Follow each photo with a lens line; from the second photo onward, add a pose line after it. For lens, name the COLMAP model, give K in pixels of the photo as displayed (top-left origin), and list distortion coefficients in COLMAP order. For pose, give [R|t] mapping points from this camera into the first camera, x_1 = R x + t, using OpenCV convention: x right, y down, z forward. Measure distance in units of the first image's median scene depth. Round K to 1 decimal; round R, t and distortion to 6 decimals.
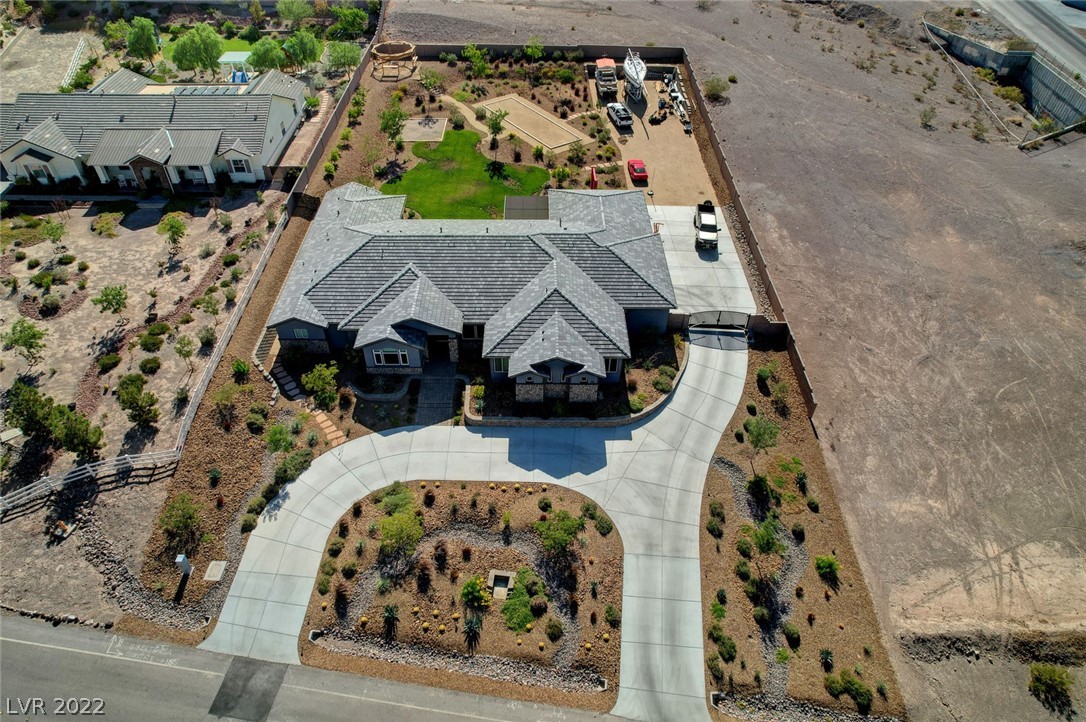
lens RADIAL K [[696.3, 0, 539.1], [0, 696.3, 357.7], [0, 0, 1]] dist [-0.075250, 0.065816]
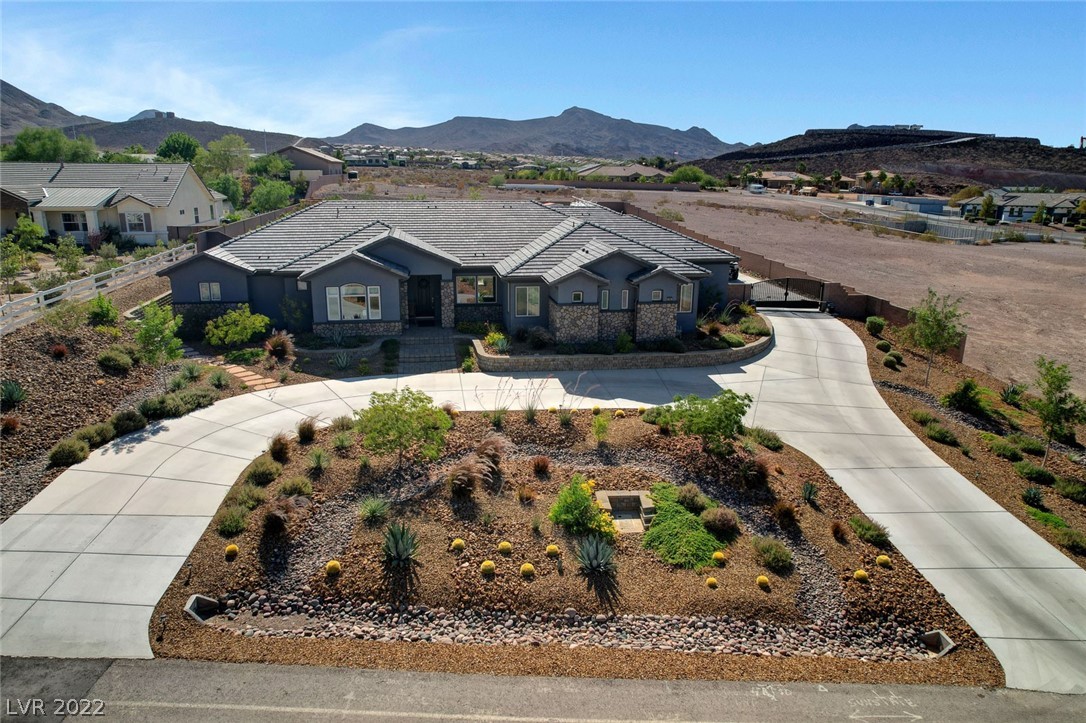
lens RADIAL K [[696.3, 0, 539.1], [0, 696.3, 358.2], [0, 0, 1]] dist [-0.075250, 0.065816]
pose [[0.986193, -0.039946, 0.160711, -0.184602], [0.110672, 0.880903, -0.460176, 0.446203], [-0.123189, 0.471608, 0.873161, 0.541975]]
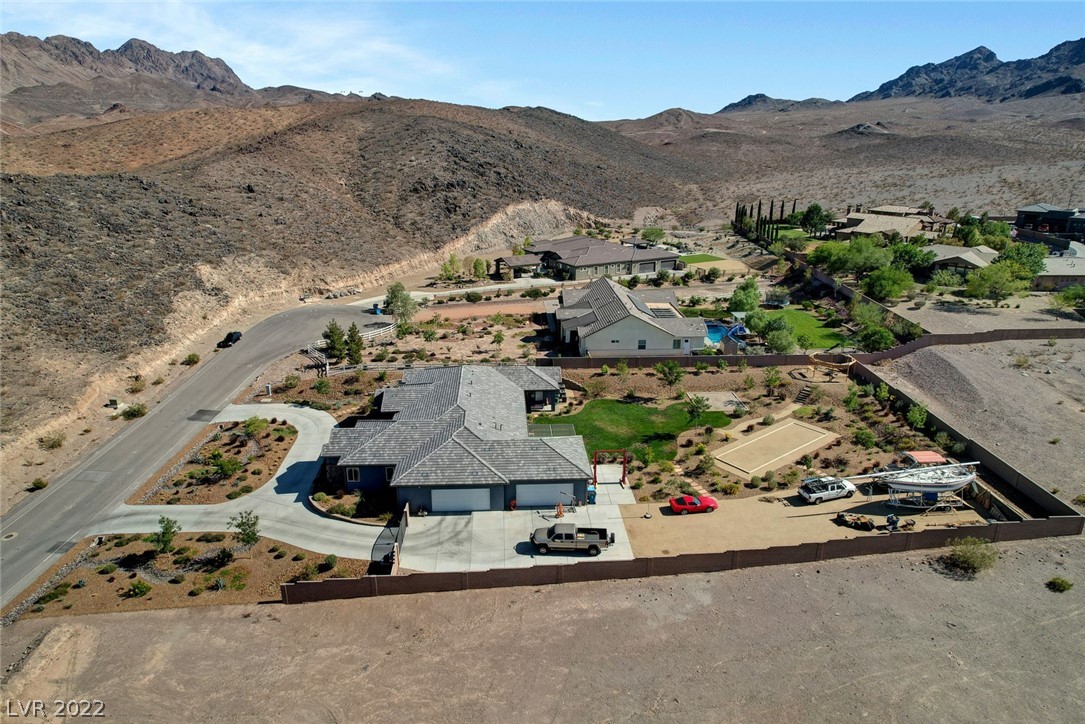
lens RADIAL K [[695.6, 0, 538.6], [0, 695.6, 358.7], [0, 0, 1]] dist [-0.075250, 0.065816]
pose [[0.046676, 0.304561, -0.951349, 1.599026], [-0.680413, 0.706973, 0.192944, -0.787926], [0.731341, 0.638304, 0.240226, 0.998229]]
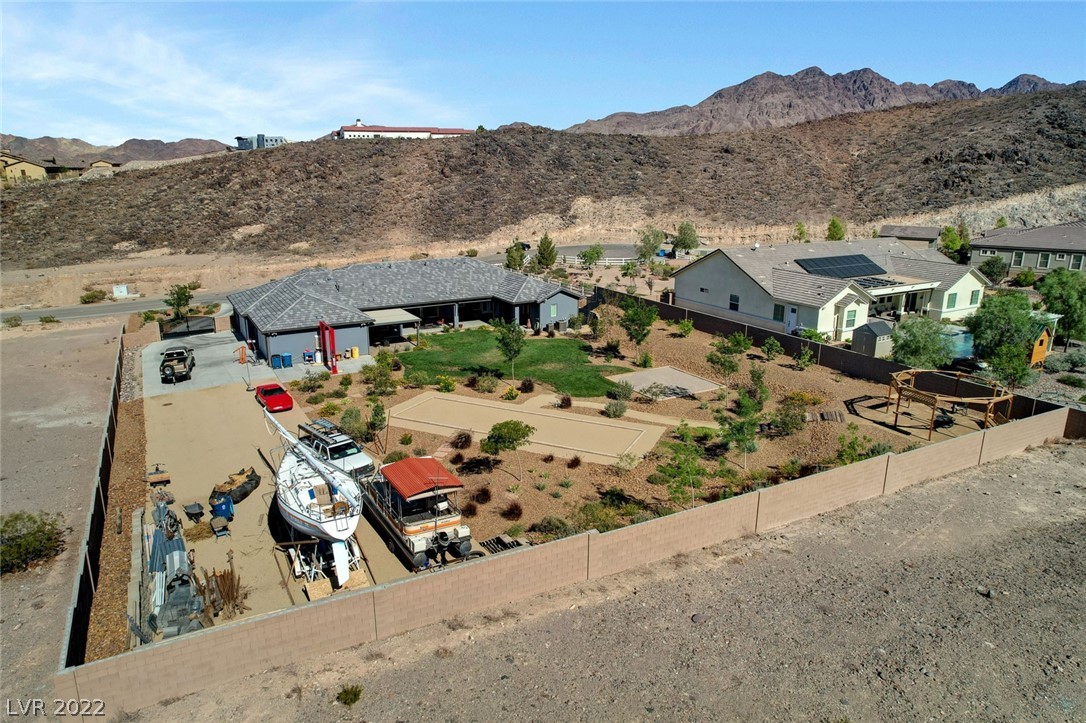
lens RADIAL K [[696.3, 0, 539.1], [0, 696.3, 358.2], [0, 0, 1]] dist [-0.075250, 0.065816]
pose [[-0.876248, 0.112344, -0.468581, 0.396203], [-0.336390, 0.553643, 0.761788, -1.518936], [0.345009, 0.825141, -0.447337, 2.412849]]
